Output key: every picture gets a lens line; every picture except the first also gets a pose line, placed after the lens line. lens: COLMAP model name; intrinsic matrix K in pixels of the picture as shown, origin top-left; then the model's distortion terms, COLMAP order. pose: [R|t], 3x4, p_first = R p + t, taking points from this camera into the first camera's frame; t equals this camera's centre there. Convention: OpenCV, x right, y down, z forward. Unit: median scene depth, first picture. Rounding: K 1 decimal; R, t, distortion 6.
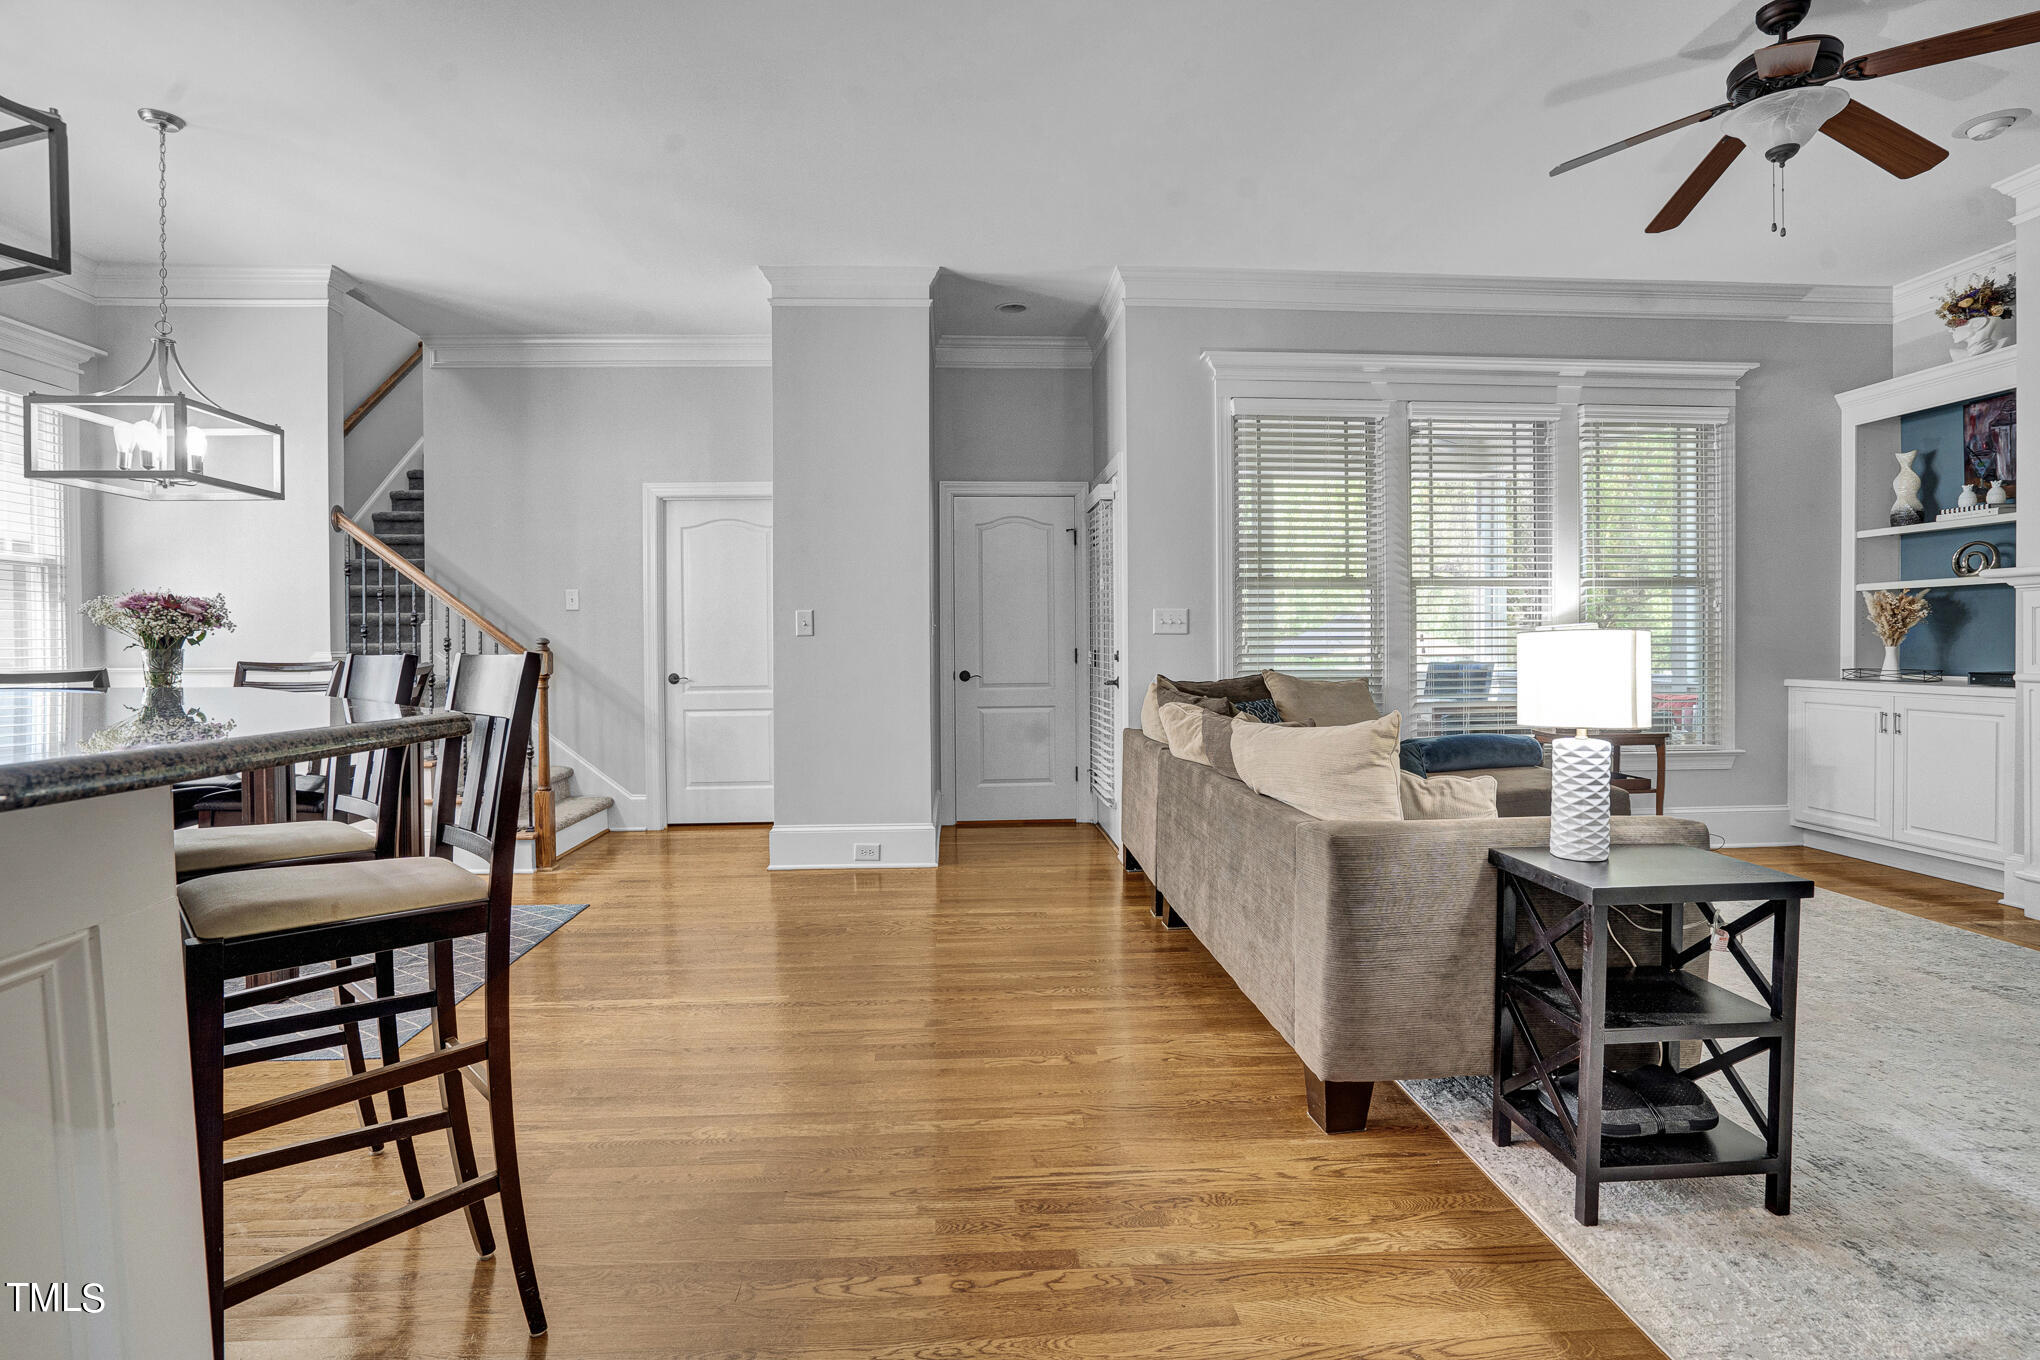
lens RADIAL K [[964.0, 0, 1011.5], [0, 964.0, 650.7], [0, 0, 1]] dist [-0.049075, 0.017663]
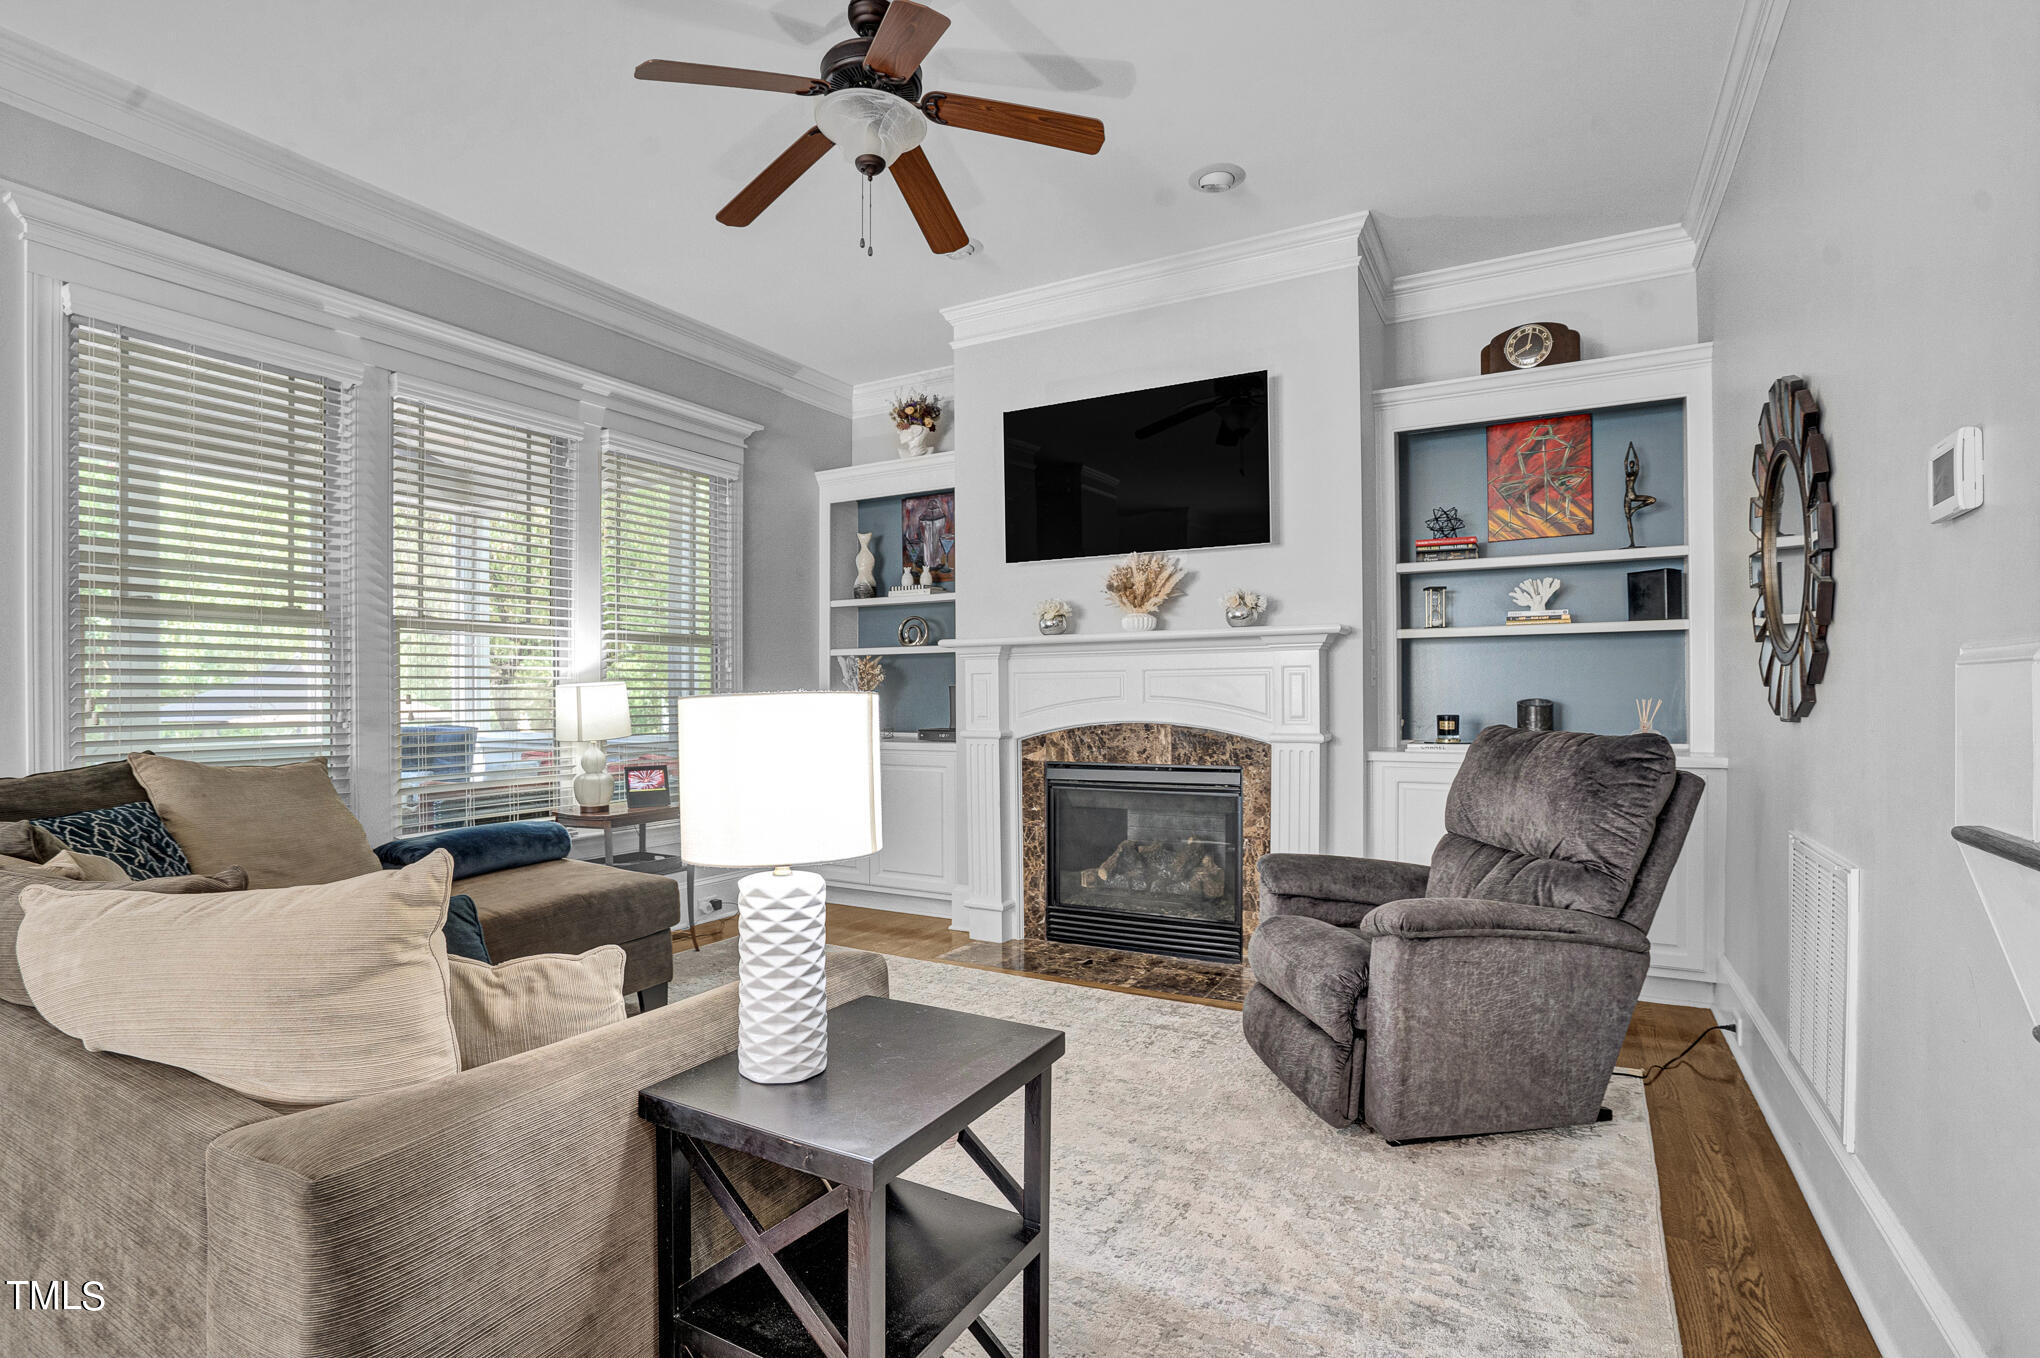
lens RADIAL K [[964.0, 0, 985.8], [0, 964.0, 696.6], [0, 0, 1]] dist [-0.049075, 0.017663]
pose [[0.551174, 0.001545, 0.834389, 0.073607], [0.008973, 0.999929, -0.007779, -0.006079], [-0.834342, 0.011774, 0.551121, 0.250892]]
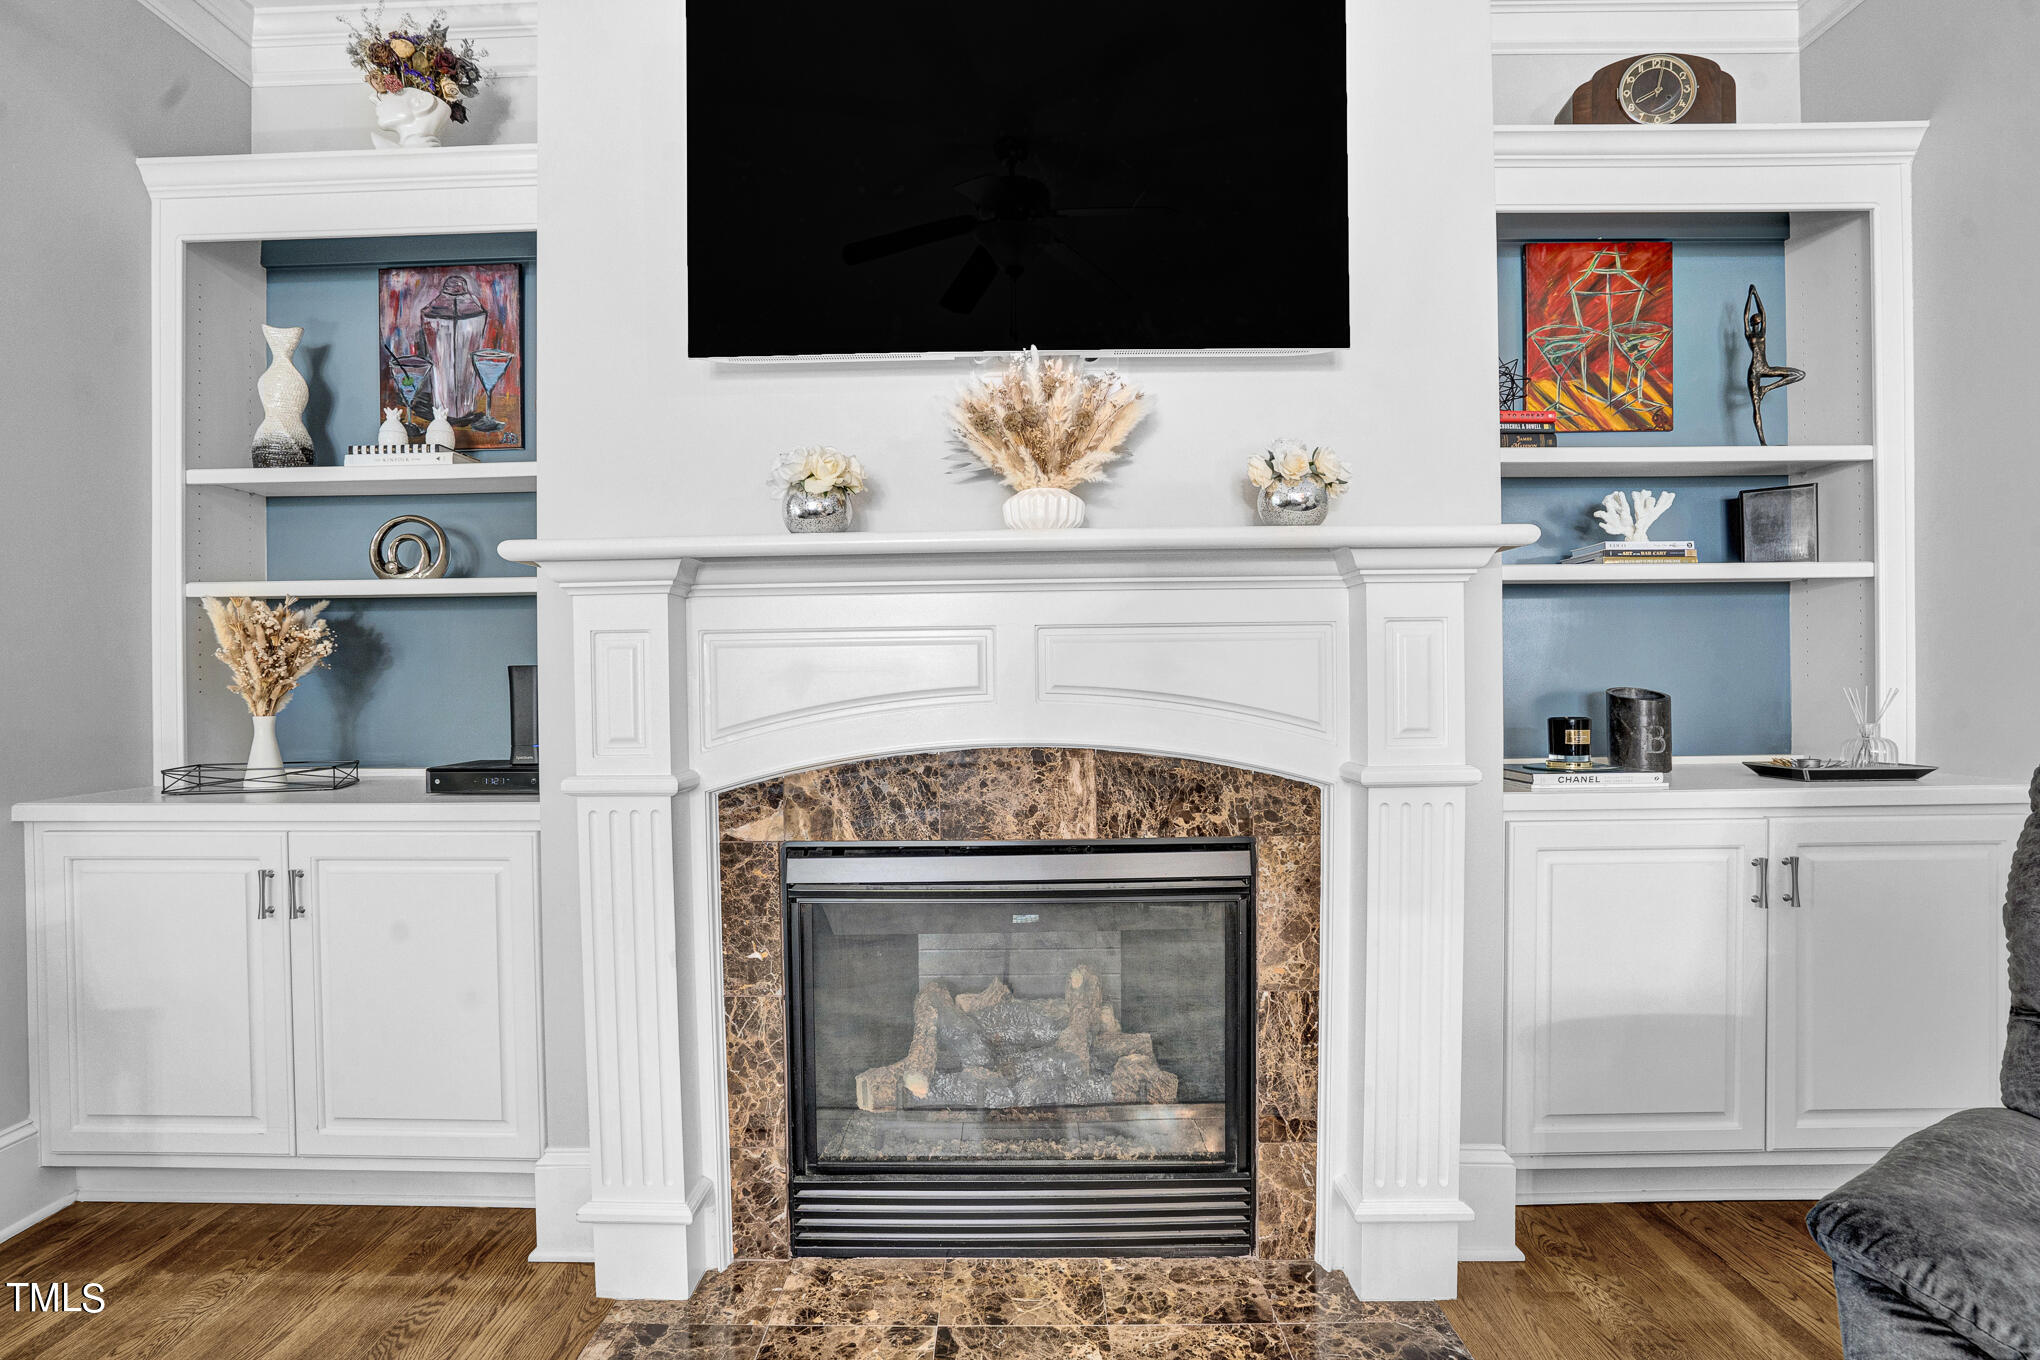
lens RADIAL K [[964.0, 0, 1005.1], [0, 964.0, 694.1], [0, 0, 1]] dist [-0.049075, 0.017663]
pose [[0.078059, -0.001583, 0.996947, 0.504412], [0.017813, 0.999841, 0.000193, -0.009345], [-0.996790, 0.017743, 0.078075, 0.599612]]
